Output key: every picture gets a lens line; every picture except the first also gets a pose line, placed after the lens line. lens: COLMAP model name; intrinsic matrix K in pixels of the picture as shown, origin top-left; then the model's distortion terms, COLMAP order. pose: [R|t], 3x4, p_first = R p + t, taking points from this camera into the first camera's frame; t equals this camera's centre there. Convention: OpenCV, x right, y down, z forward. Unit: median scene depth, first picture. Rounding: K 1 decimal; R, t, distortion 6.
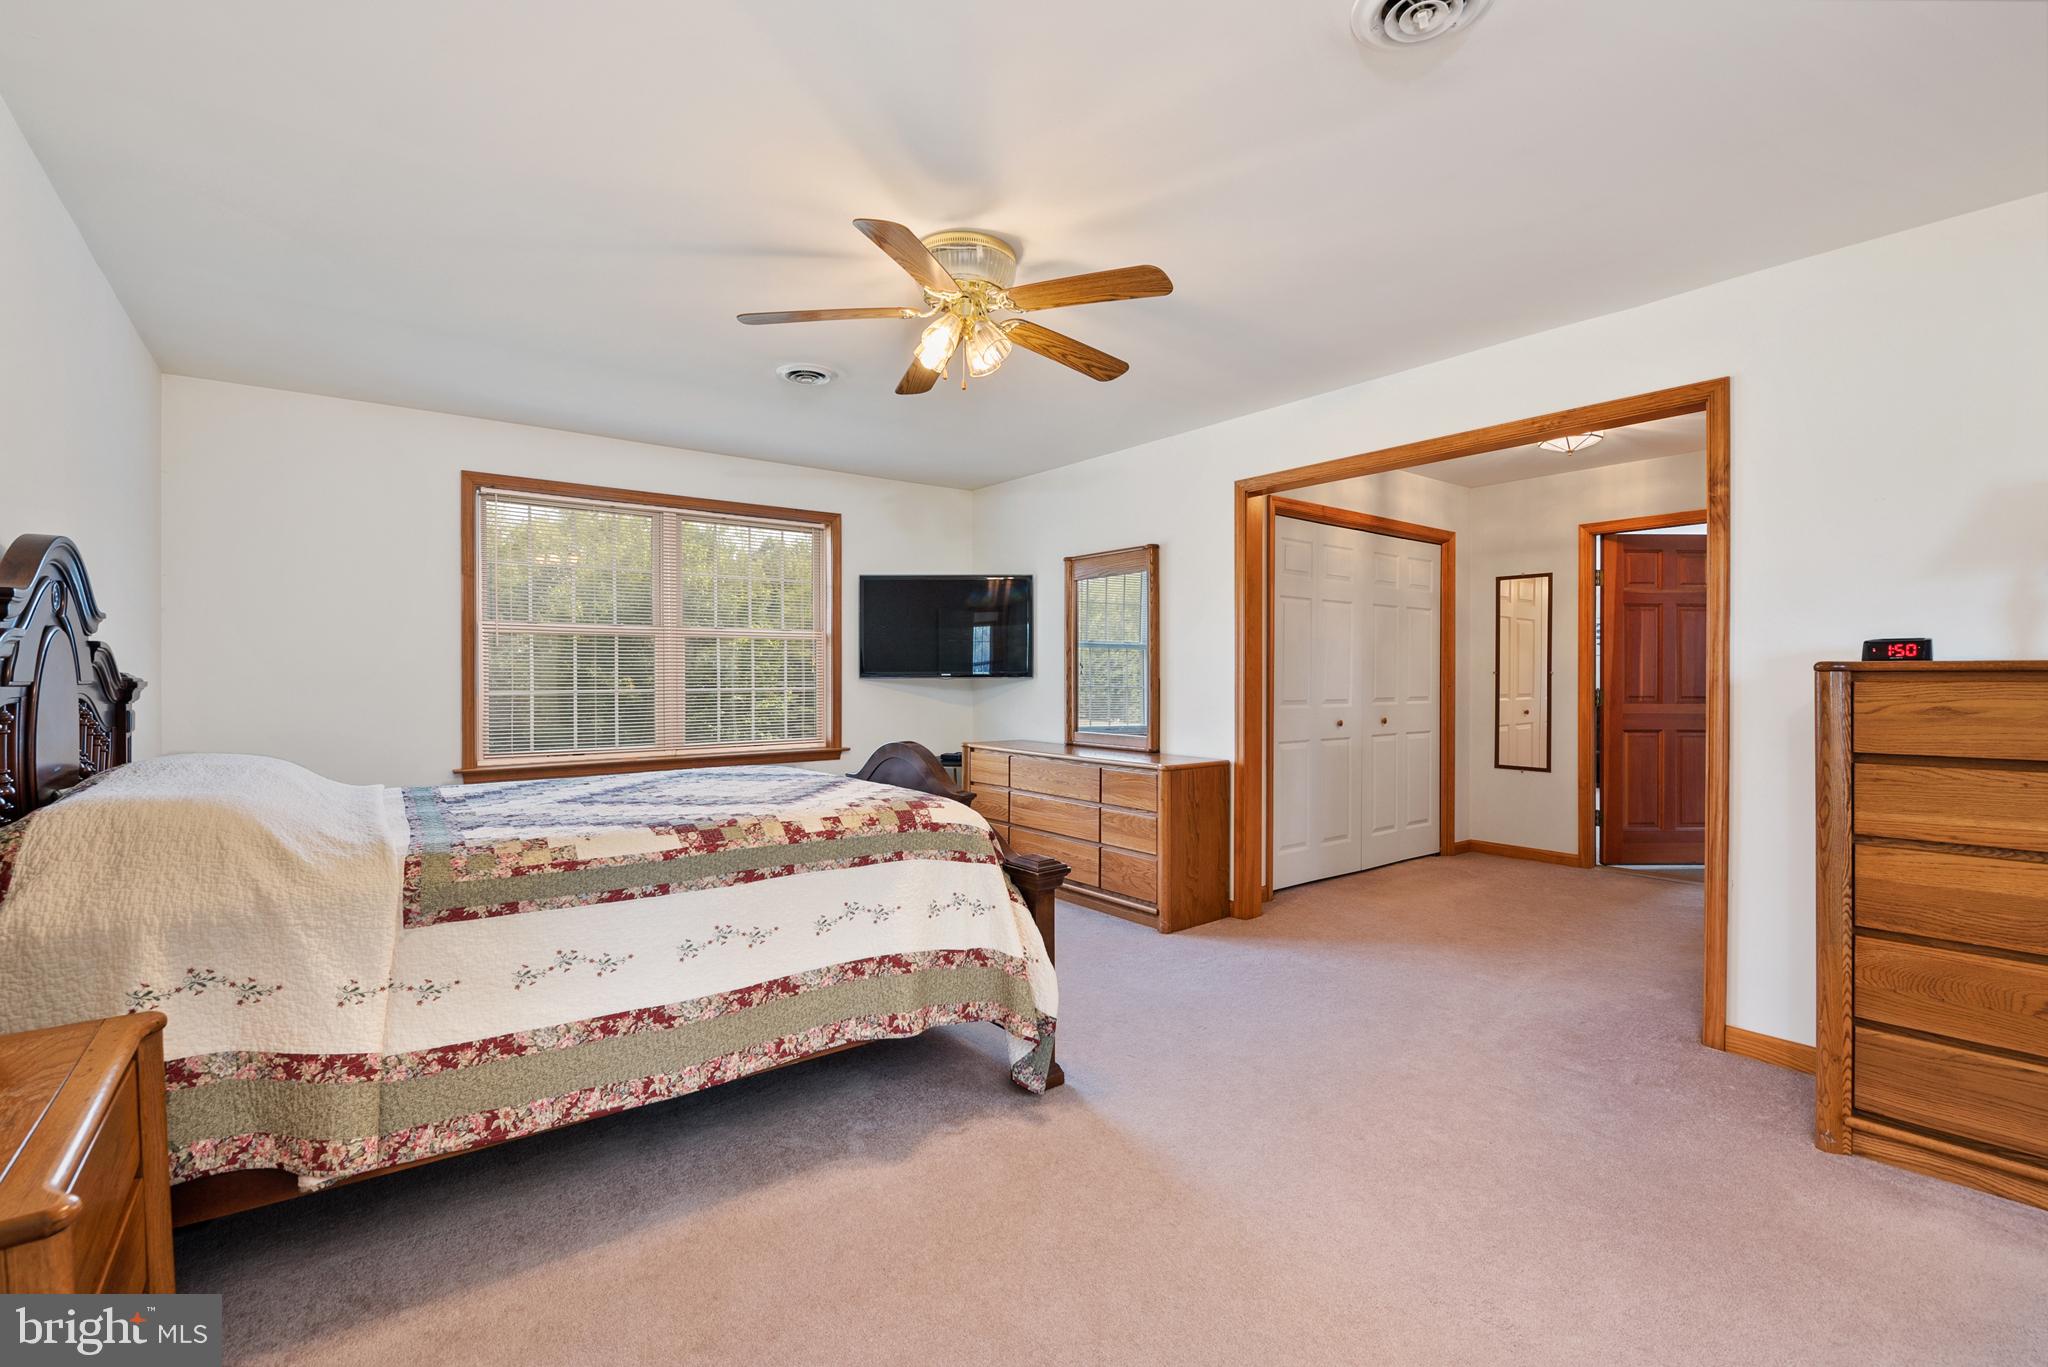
lens RADIAL K [[911.7, 0, 1030.2], [0, 911.7, 678.6], [0, 0, 1]] dist [-0.014199, -0.001207]
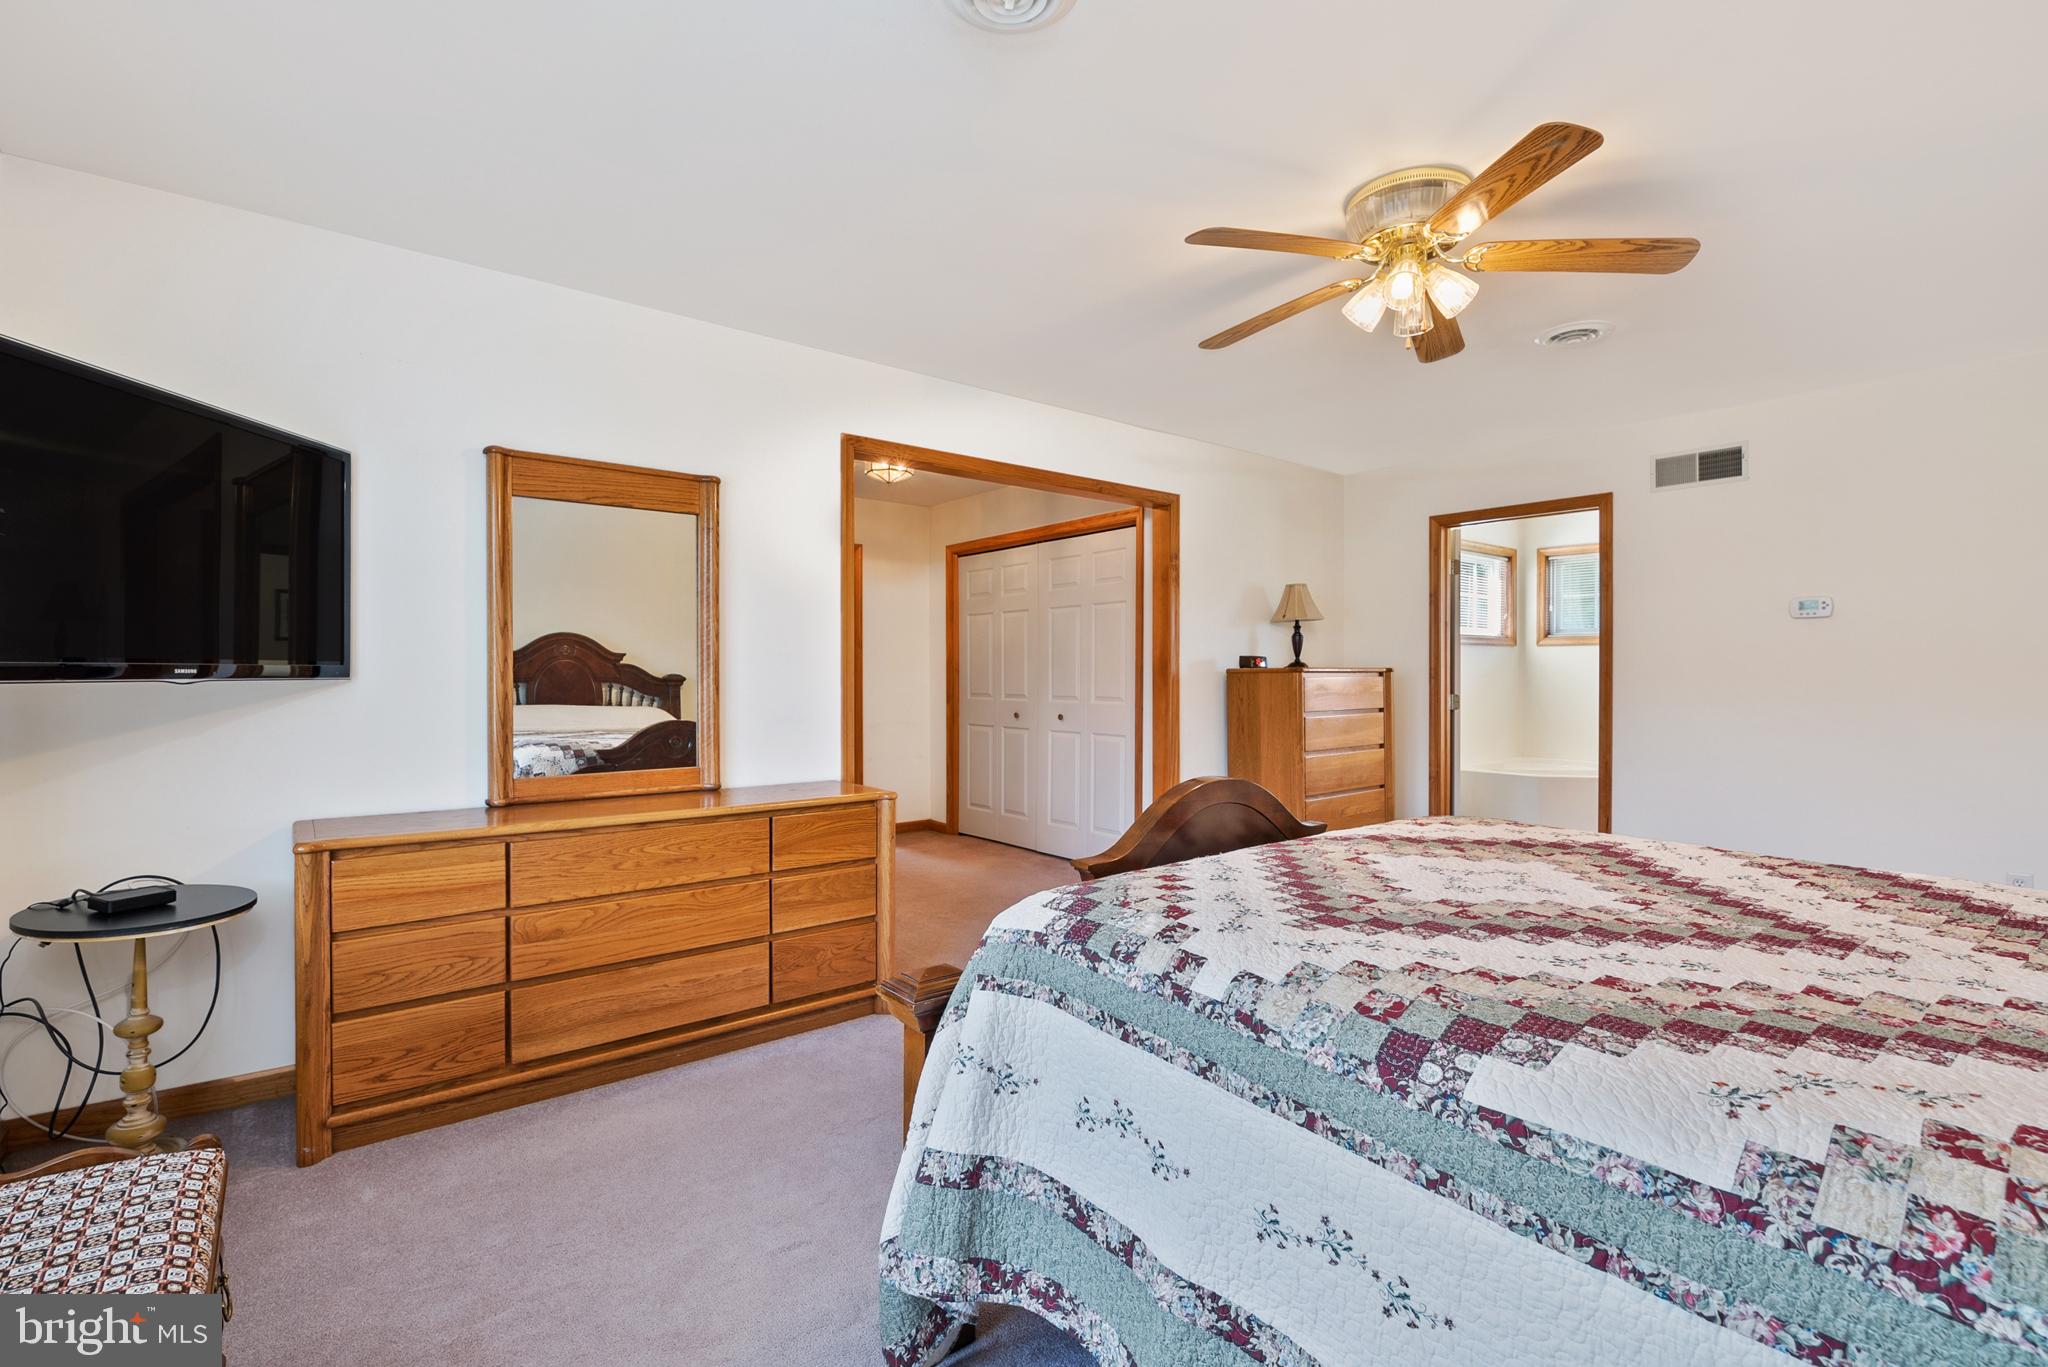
lens RADIAL K [[911.7, 0, 1031.8], [0, 911.7, 684.6], [0, 0, 1]] dist [-0.014199, -0.001207]
pose [[-0.022567, -0.001211, 0.999745, -0.504503], [0.009591, 0.999953, 0.001427, 0.004350], [-0.999699, 0.009621, -0.022555, 0.736200]]
